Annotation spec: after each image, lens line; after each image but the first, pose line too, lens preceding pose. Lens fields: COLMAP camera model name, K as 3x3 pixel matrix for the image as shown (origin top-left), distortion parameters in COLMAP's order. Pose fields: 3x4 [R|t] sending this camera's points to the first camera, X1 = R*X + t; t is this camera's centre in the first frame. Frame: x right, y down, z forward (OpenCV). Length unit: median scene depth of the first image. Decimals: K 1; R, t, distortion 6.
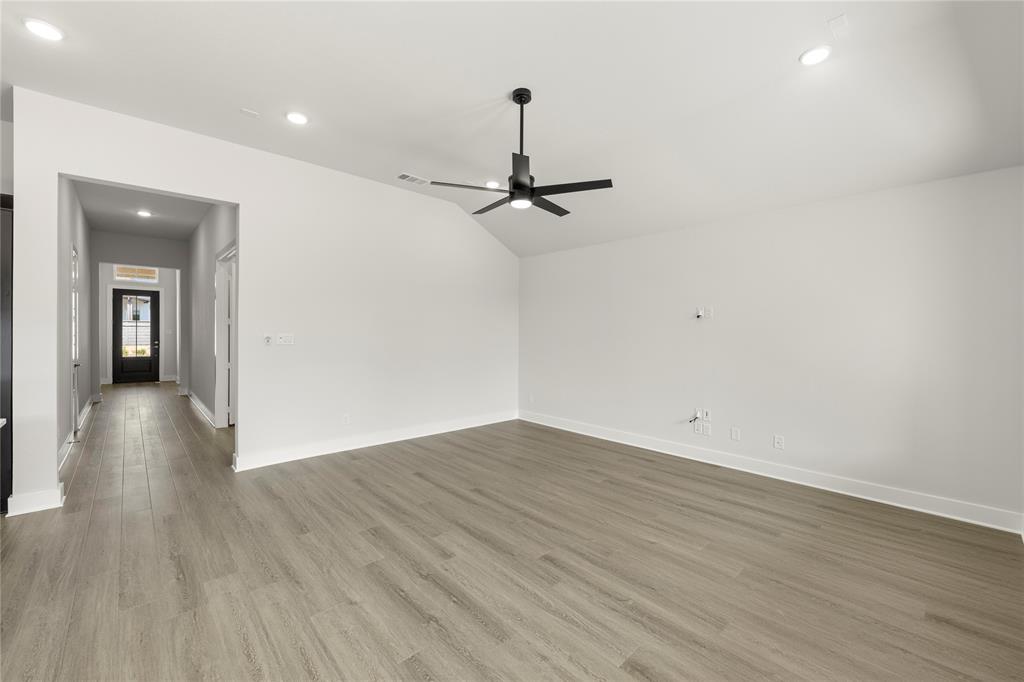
lens RADIAL K [[406.3, 0, 507.0], [0, 406.3, 336.6], [0, 0, 1]] dist [-0.008391, -0.003345]
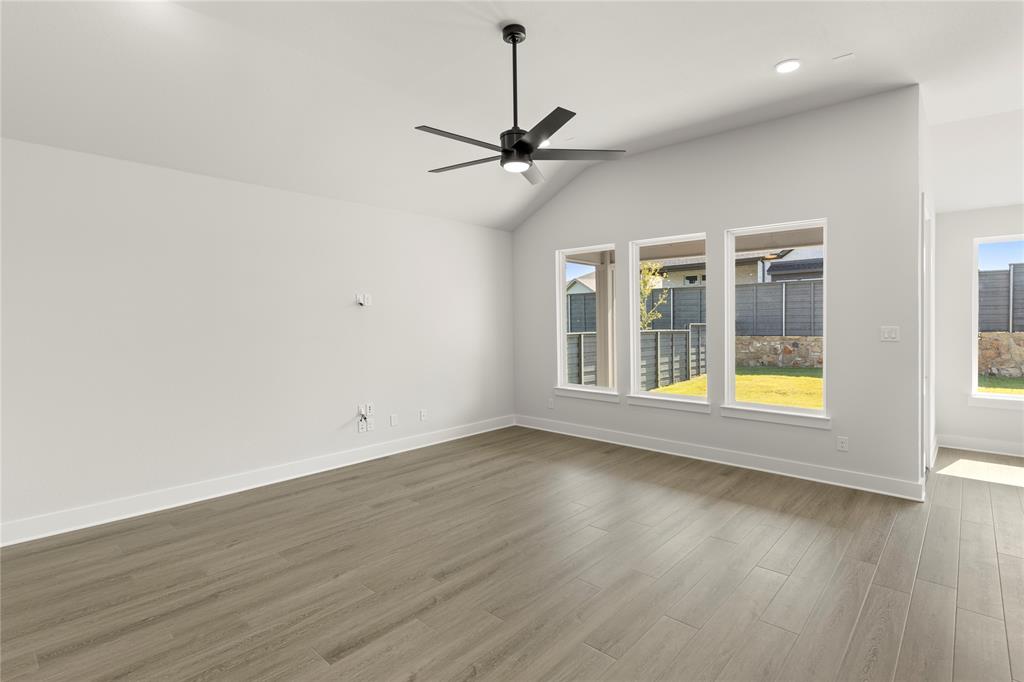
lens RADIAL K [[486.3, 0, 513.1], [0, 486.3, 342.7], [0, 0, 1]] dist [0.009114, 0.000283]
pose [[-0.083374, -0.051286, 0.995198, -0.884892], [0.012542, 0.998542, 0.052509, -0.027289], [-0.996439, 0.016859, -0.082610, 1.009577]]
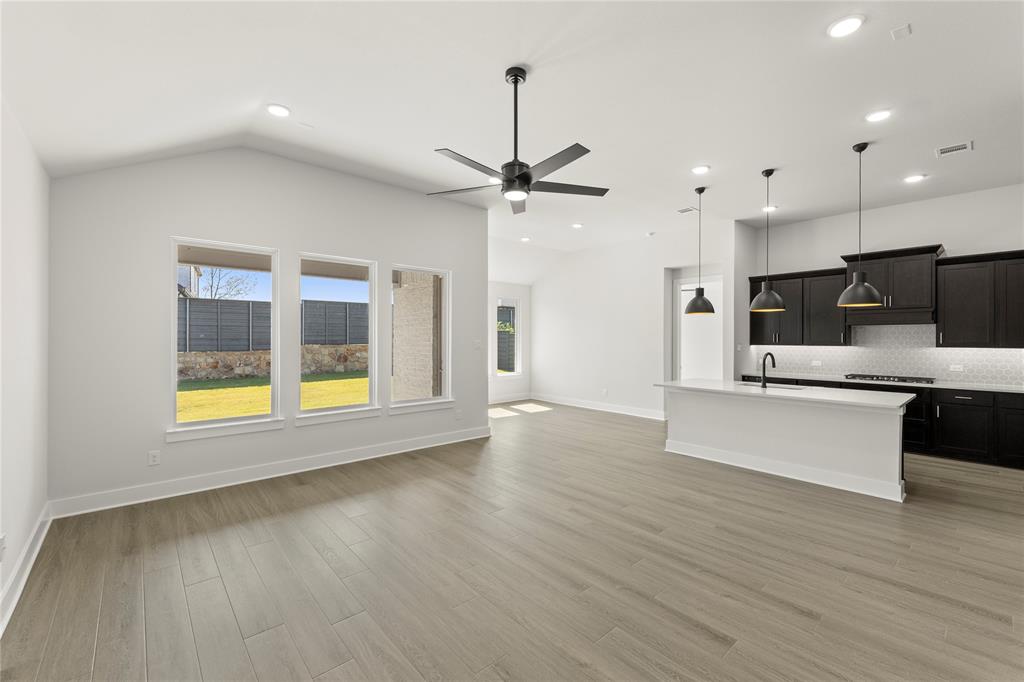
lens RADIAL K [[439.3, 0, 503.9], [0, 439.3, 342.4], [0, 0, 1]] dist [0.000426, -0.001958]
pose [[-0.999305, -0.010343, 0.035810, 0.022918], [-0.009609, 0.999741, 0.020609, -0.018263], [-0.036014, 0.020251, -0.999146, 1.800635]]
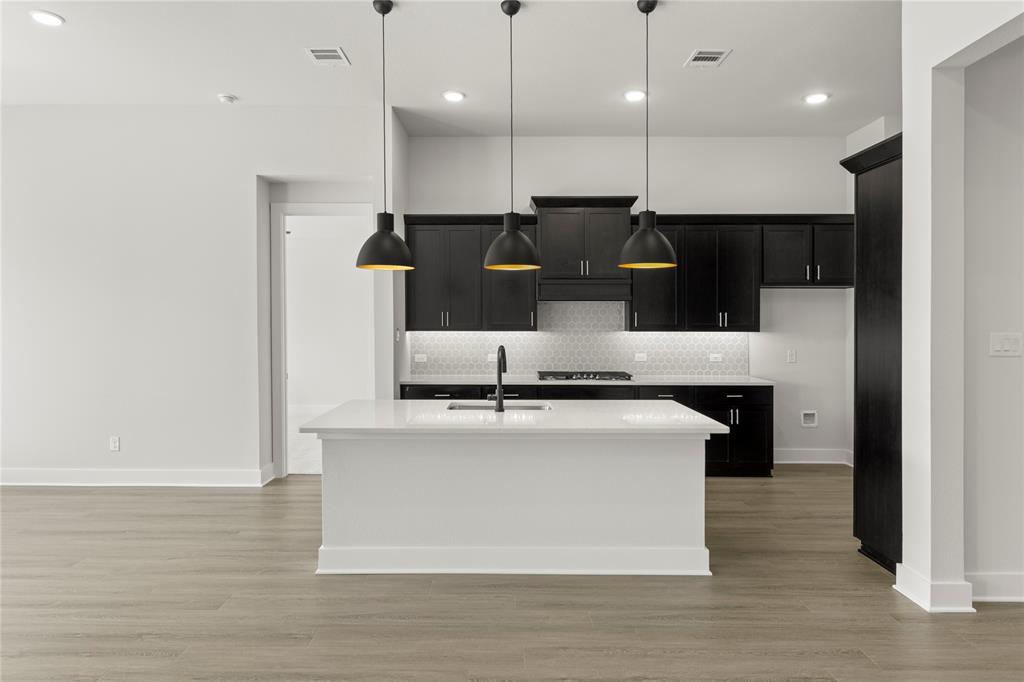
lens RADIAL K [[643.2, 0, 519.5], [0, 643.2, 334.2], [0, 0, 1]] dist [0.014894, -0.010611]
pose [[-0.677522, 0.006850, -0.735470, 0.032845], [-0.014486, 0.999638, 0.022655, -0.011117], [0.735360, 0.026003, -0.677178, 1.125508]]
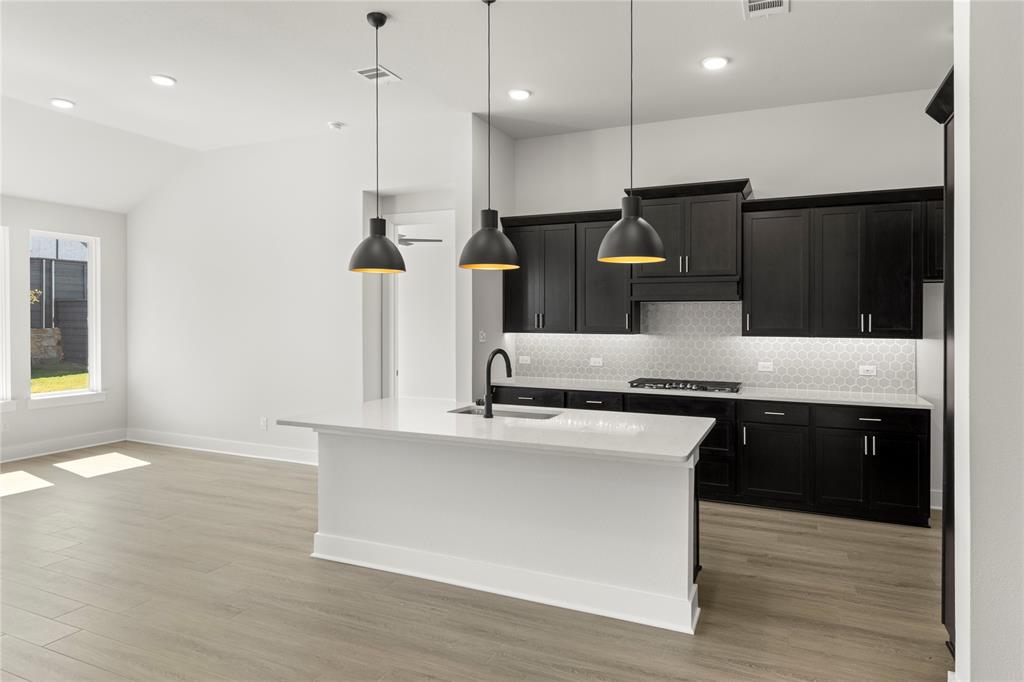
lens RADIAL K [[643.2, 0, 510.5], [0, 643.2, 326.5], [0, 0, 1]] dist [0.014894, -0.010611]
pose [[-0.922433, -0.010045, -0.386027, -0.392579], [-0.016895, 0.999754, 0.014357, -0.018348], [0.385788, 0.019765, -0.922376, 1.349028]]
